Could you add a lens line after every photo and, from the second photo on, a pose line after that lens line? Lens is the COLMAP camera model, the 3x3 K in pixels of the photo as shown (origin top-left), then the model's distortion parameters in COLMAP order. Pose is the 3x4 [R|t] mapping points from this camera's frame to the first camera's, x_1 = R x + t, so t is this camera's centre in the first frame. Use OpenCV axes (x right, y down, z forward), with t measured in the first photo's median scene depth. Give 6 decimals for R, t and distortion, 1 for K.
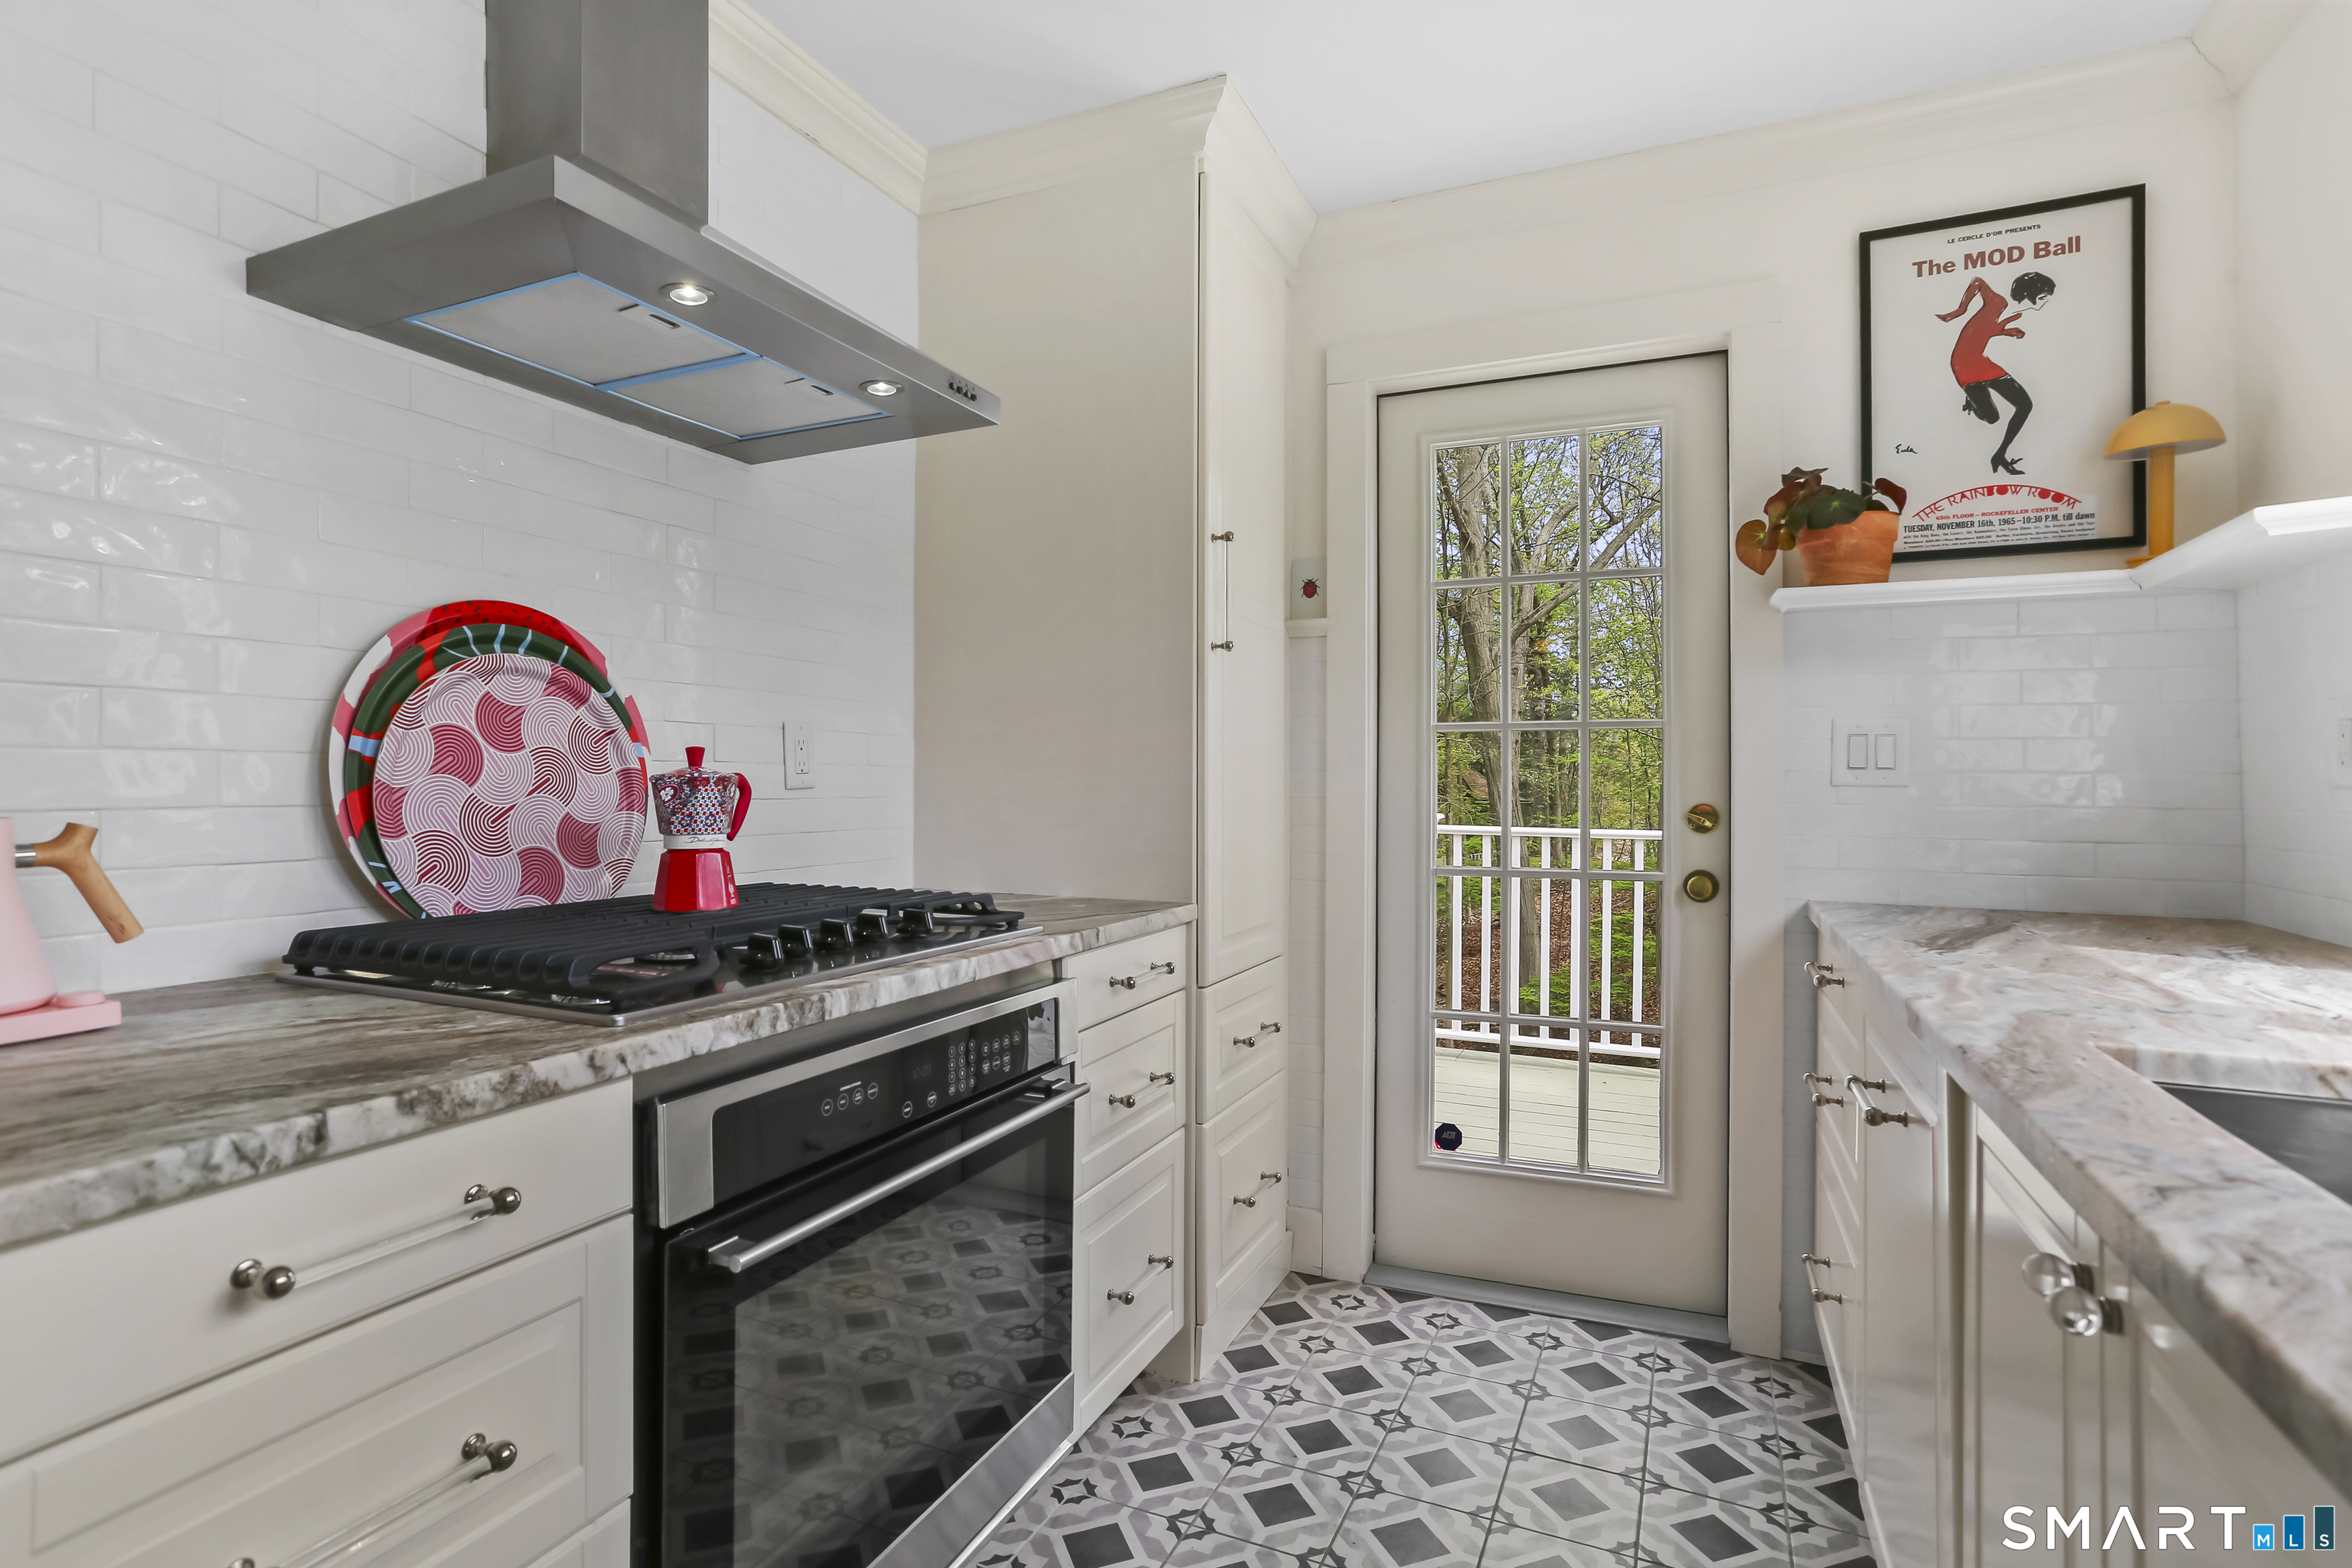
lens RADIAL K [[1146.0, 0, 1172.3], [0, 1146.0, 782.5], [0, 0, 1]] dist [-0.056599, 0.034625]
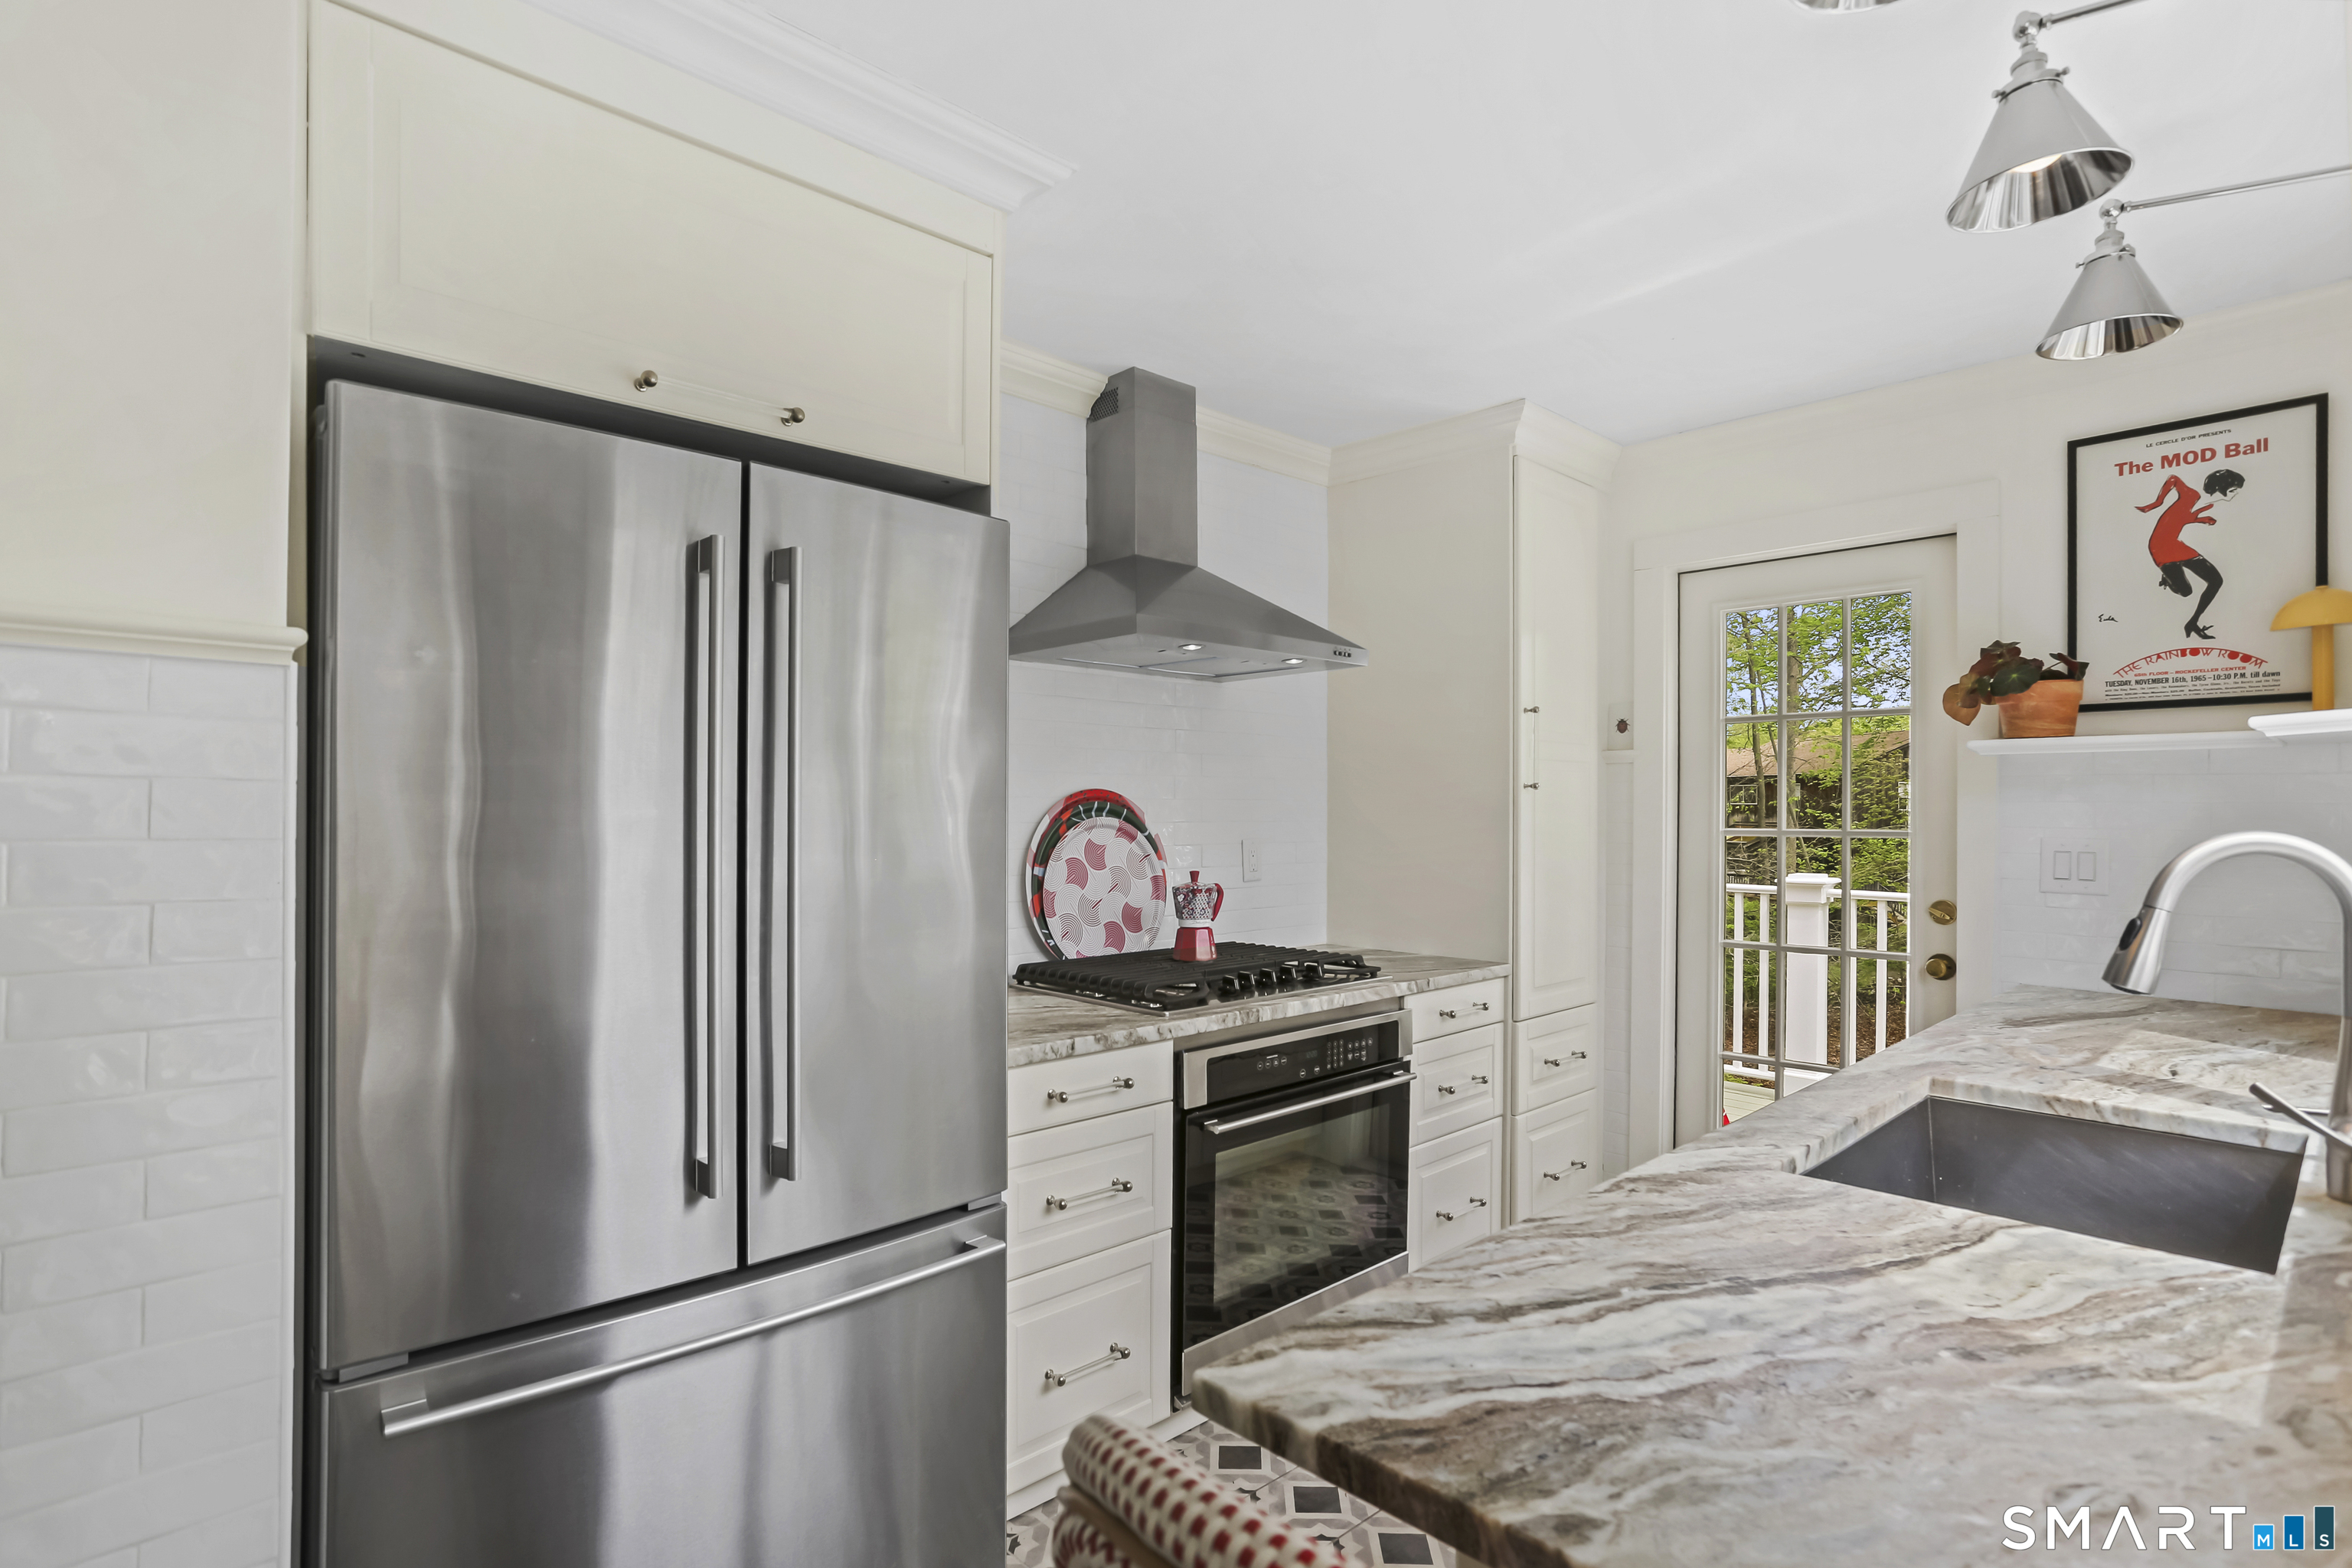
lens RADIAL K [[1184.0, 0, 1182.2], [0, 1184.0, 815.2], [0, 0, 1]] dist [-0.061926, 0.035008]
pose [[0.926956, 0.001379, -0.375167, 0.215850], [0.000758, 0.999984, 0.005550, -0.102097], [0.375168, -0.005429, 0.926941, -0.603511]]
